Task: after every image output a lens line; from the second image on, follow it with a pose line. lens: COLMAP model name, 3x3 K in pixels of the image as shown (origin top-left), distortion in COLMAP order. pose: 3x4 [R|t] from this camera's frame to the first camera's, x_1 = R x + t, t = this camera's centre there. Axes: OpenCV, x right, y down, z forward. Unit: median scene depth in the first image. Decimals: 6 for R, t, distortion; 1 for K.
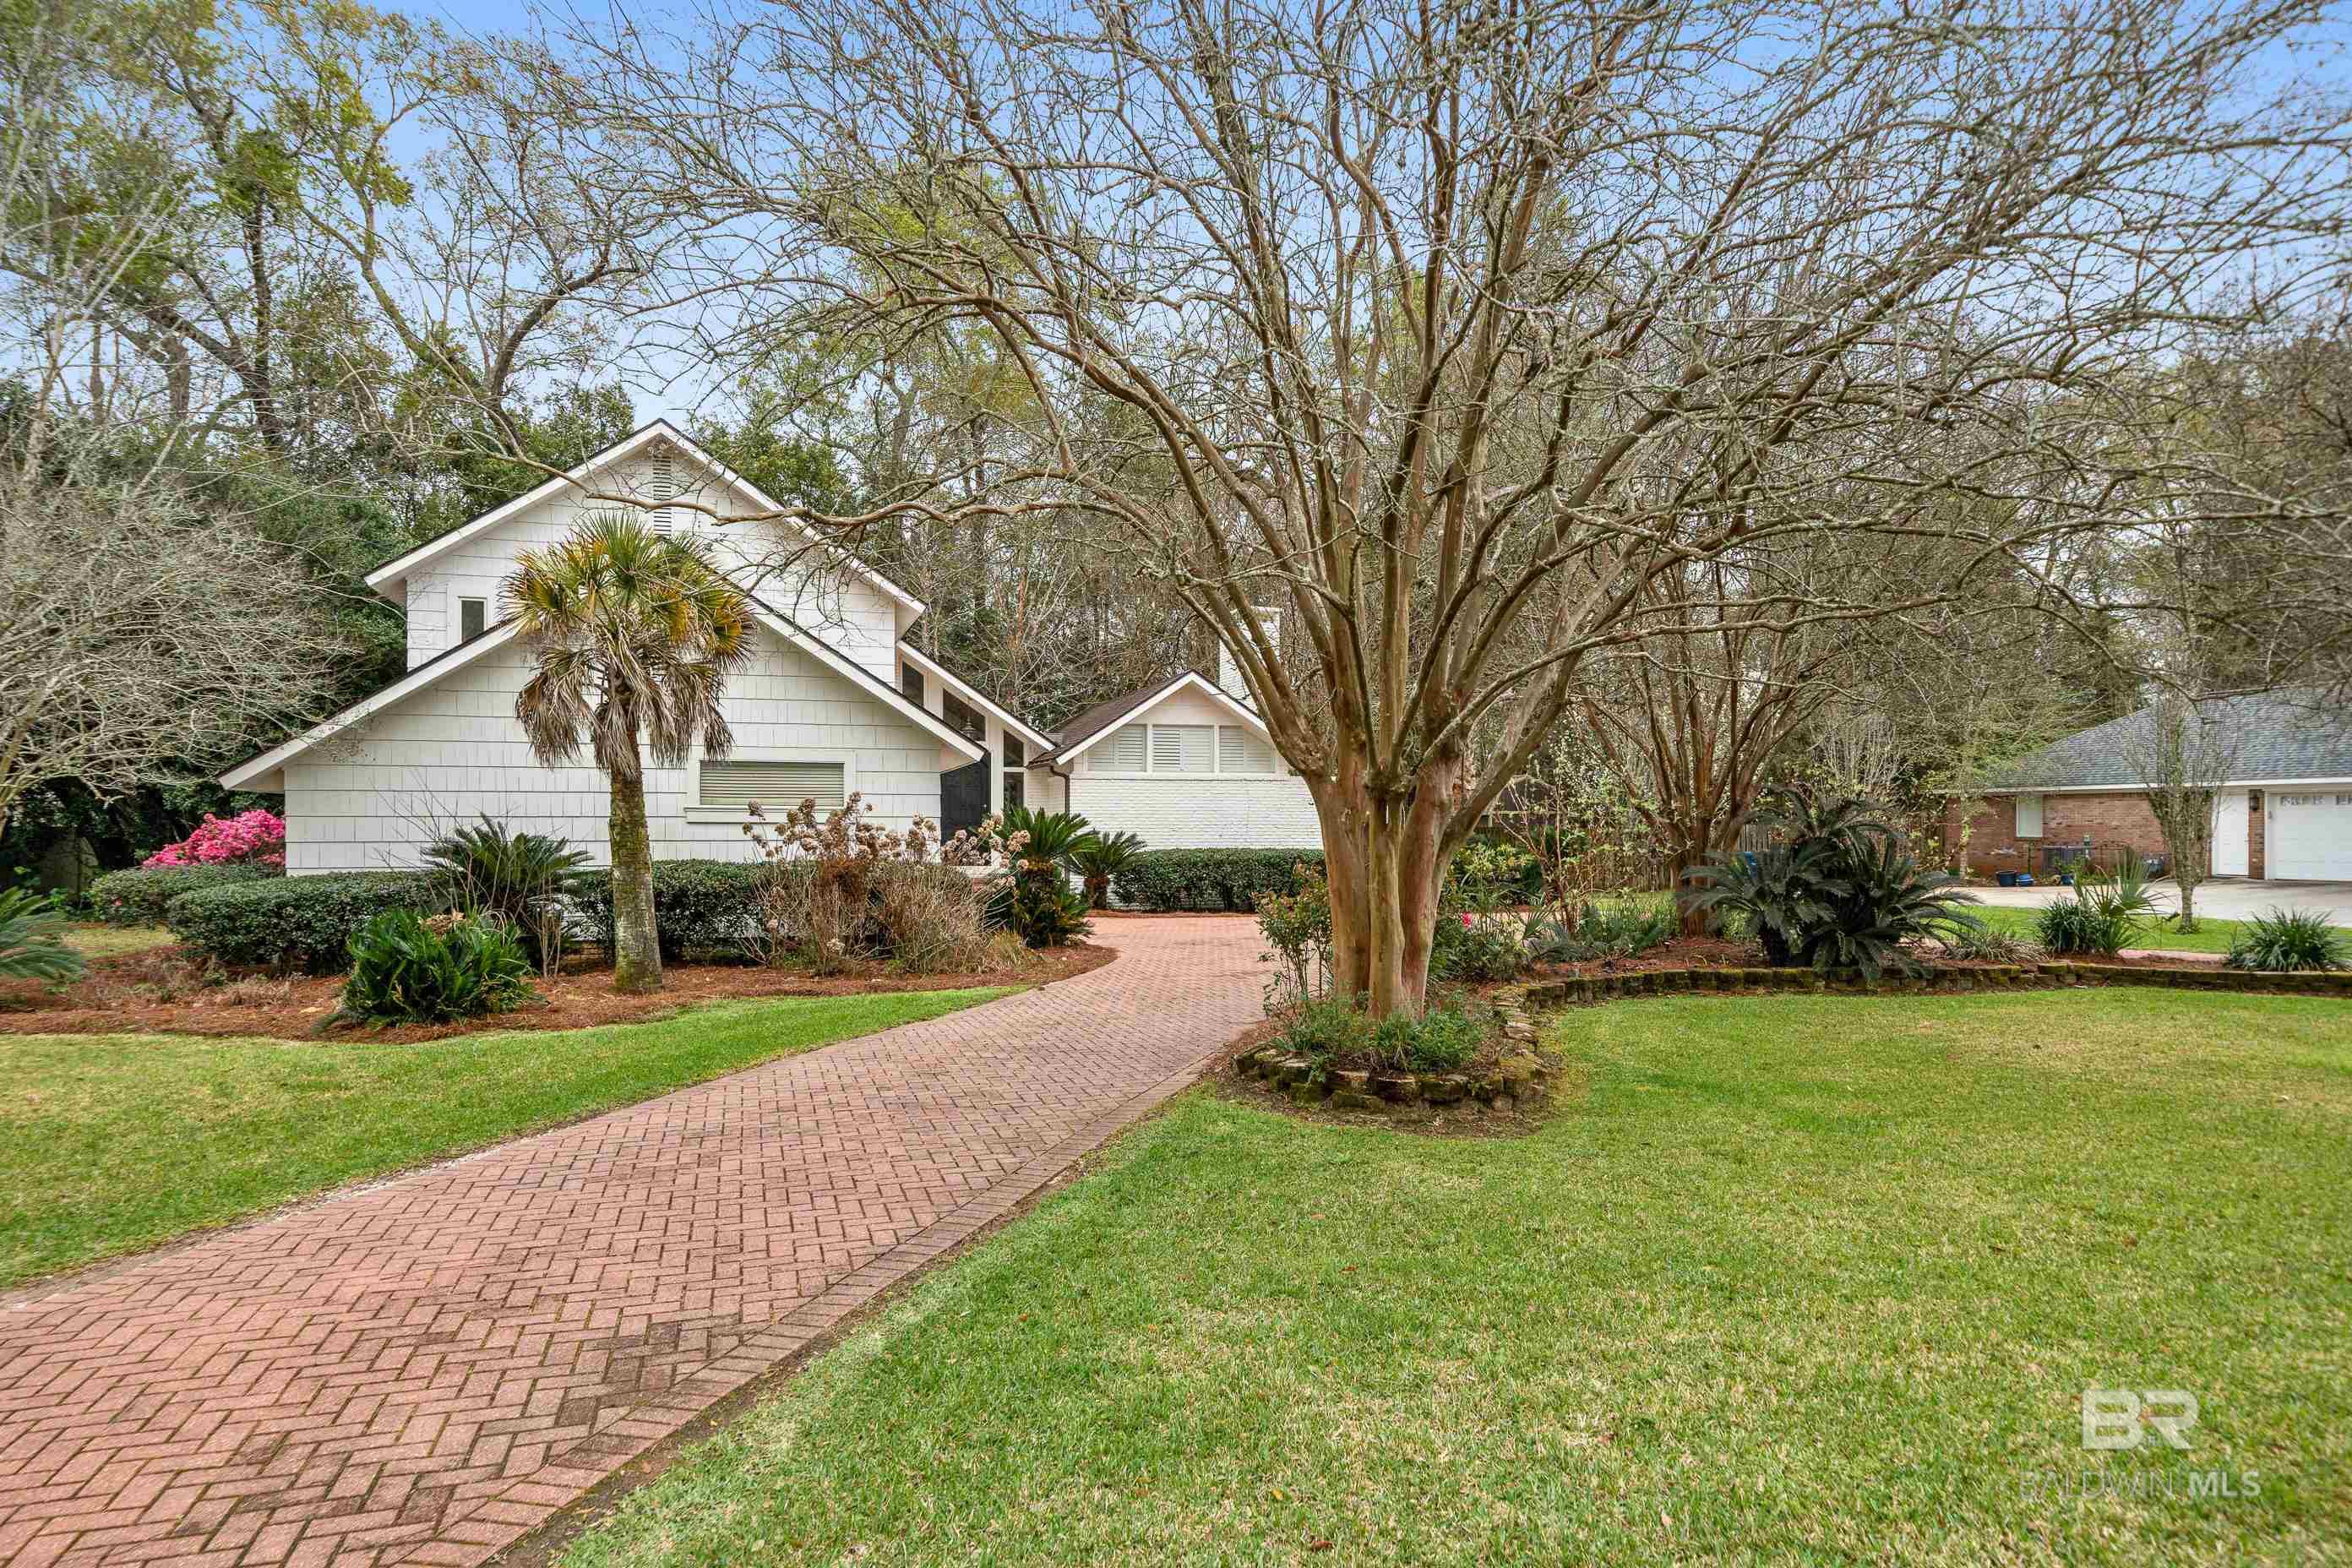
lens RADIAL K [[1387.7, 0, 1178.4], [0, 1387.7, 827.8], [0, 0, 1]] dist [0.001726, 0.000153]
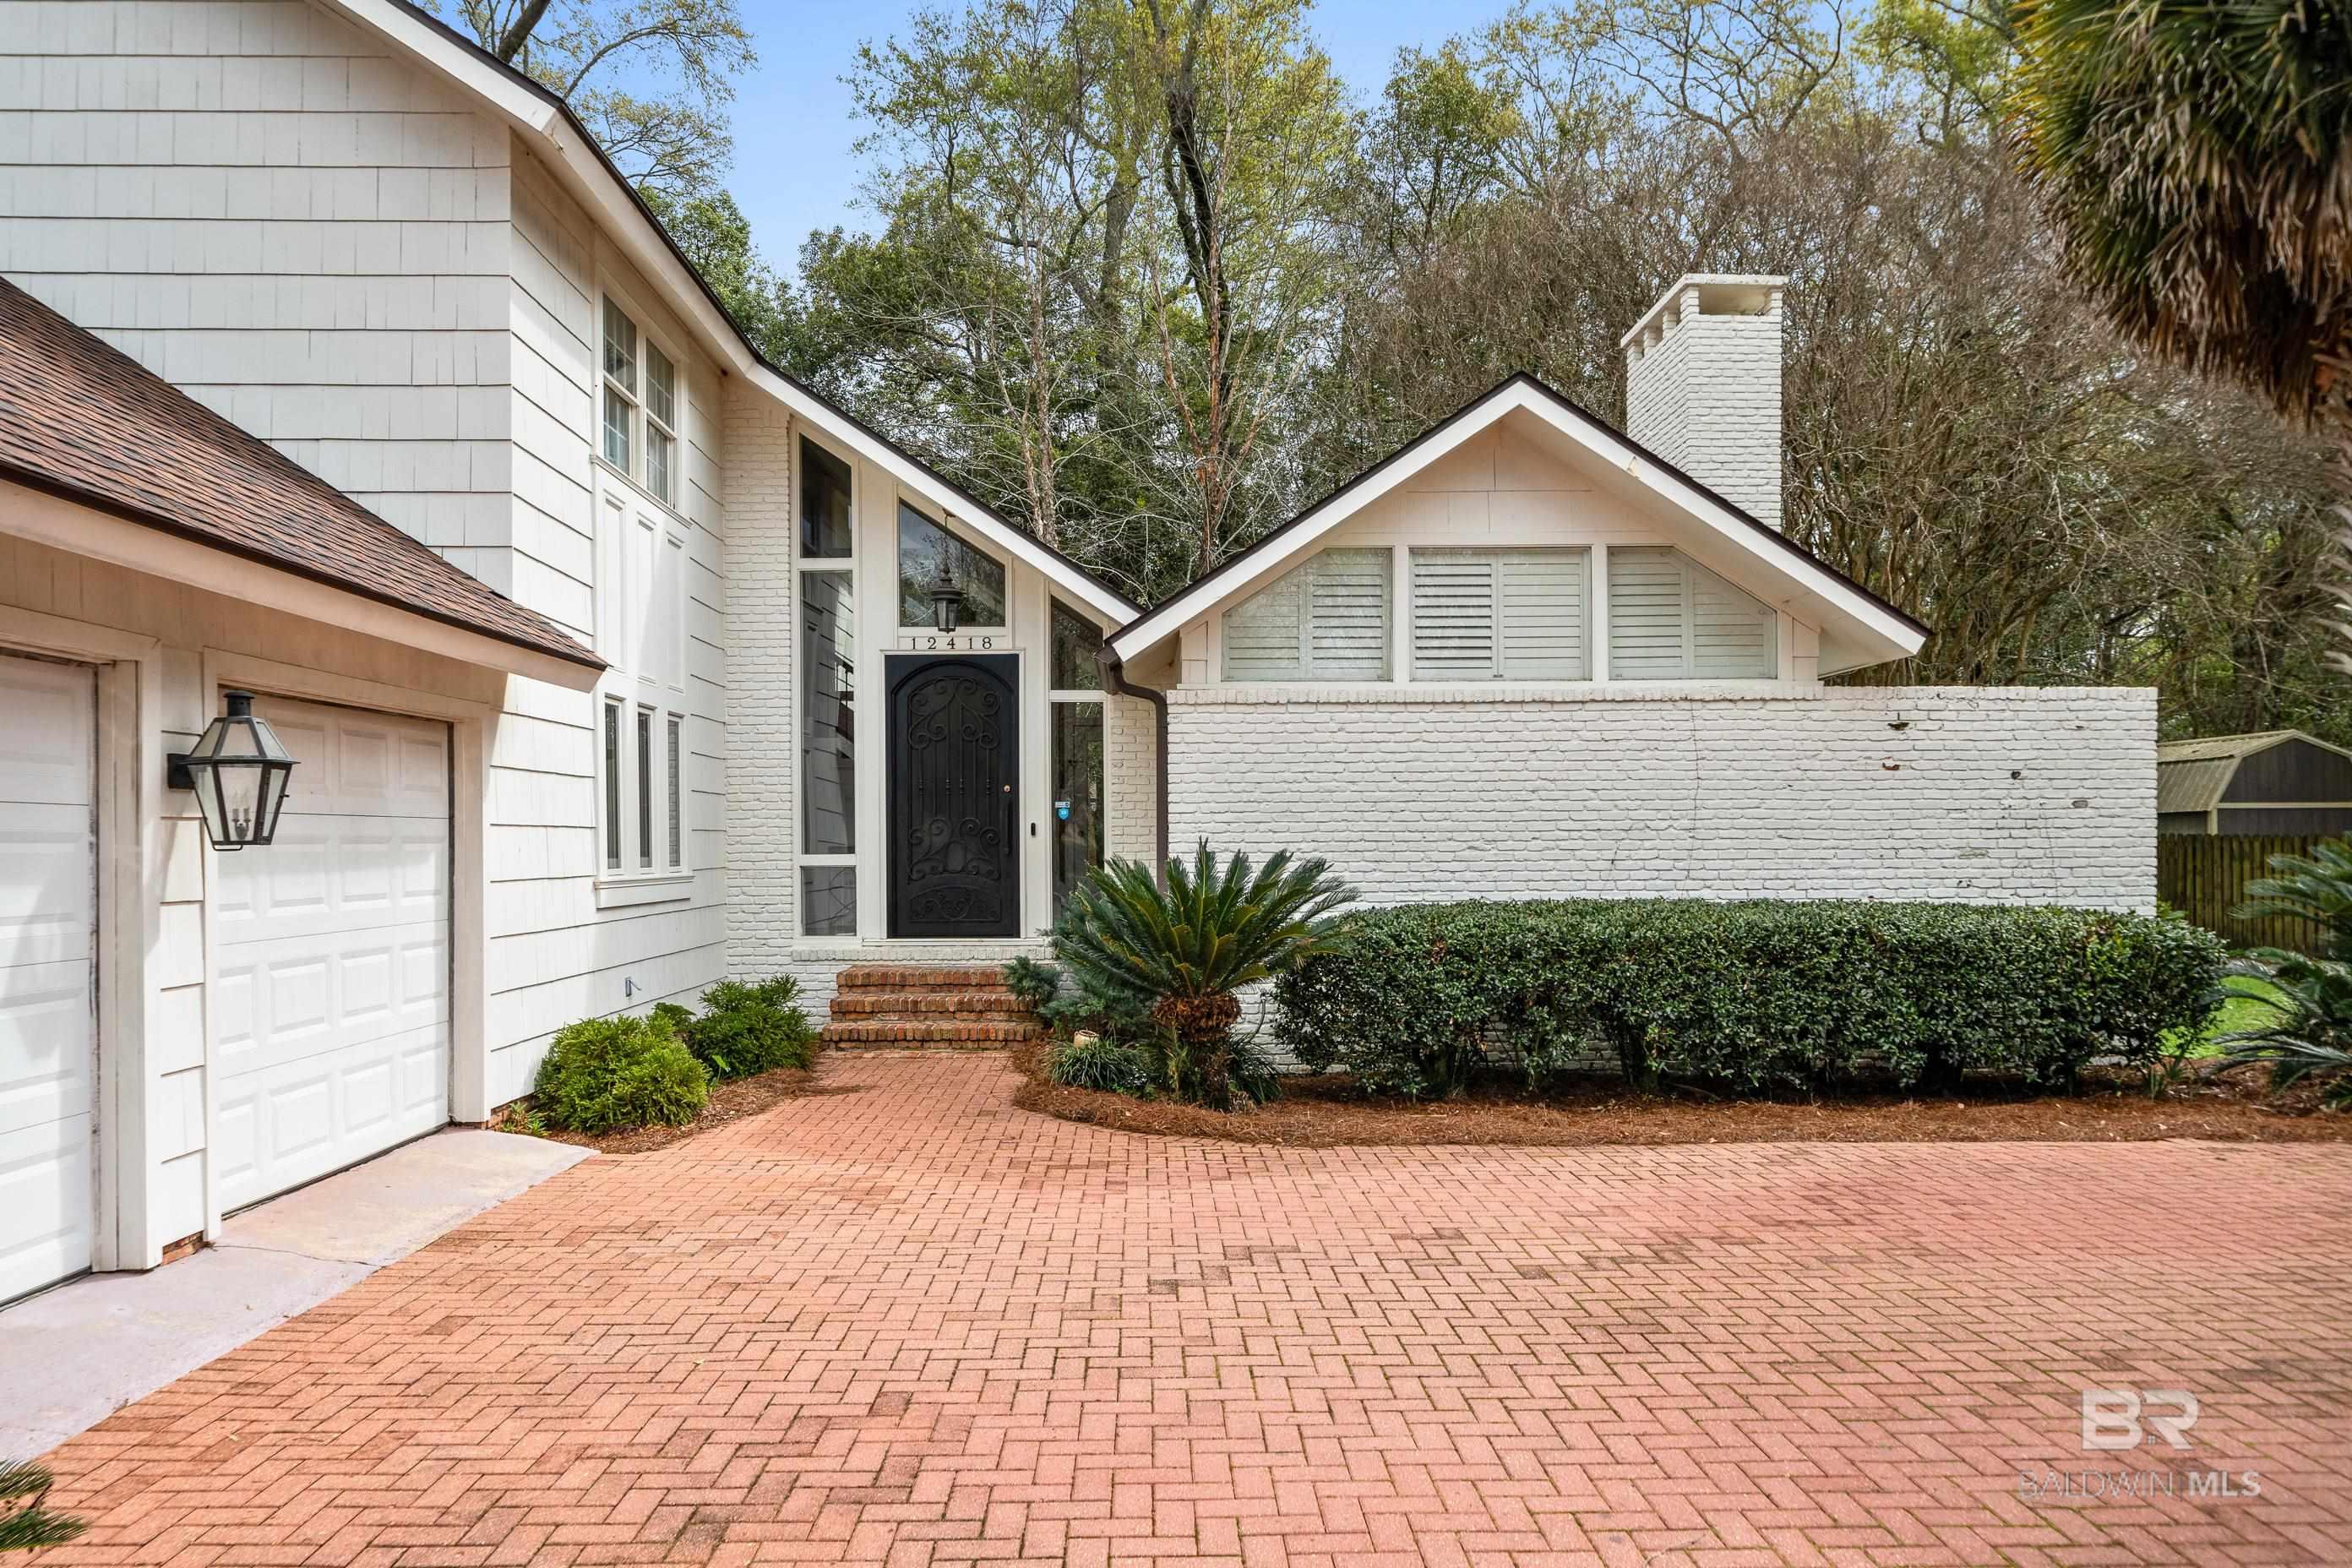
lens RADIAL K [[1597.0, 0, 1166.5], [0, 1597.0, 830.8], [0, 0, 1]] dist [-0.001075, 0.001178]
pose [[0.960955, -0.008800, -0.276564, 0.036078], [0.006618, 0.999939, -0.008821, 0.000823], [0.276625, 0.006646, 0.960955, 0.628470]]
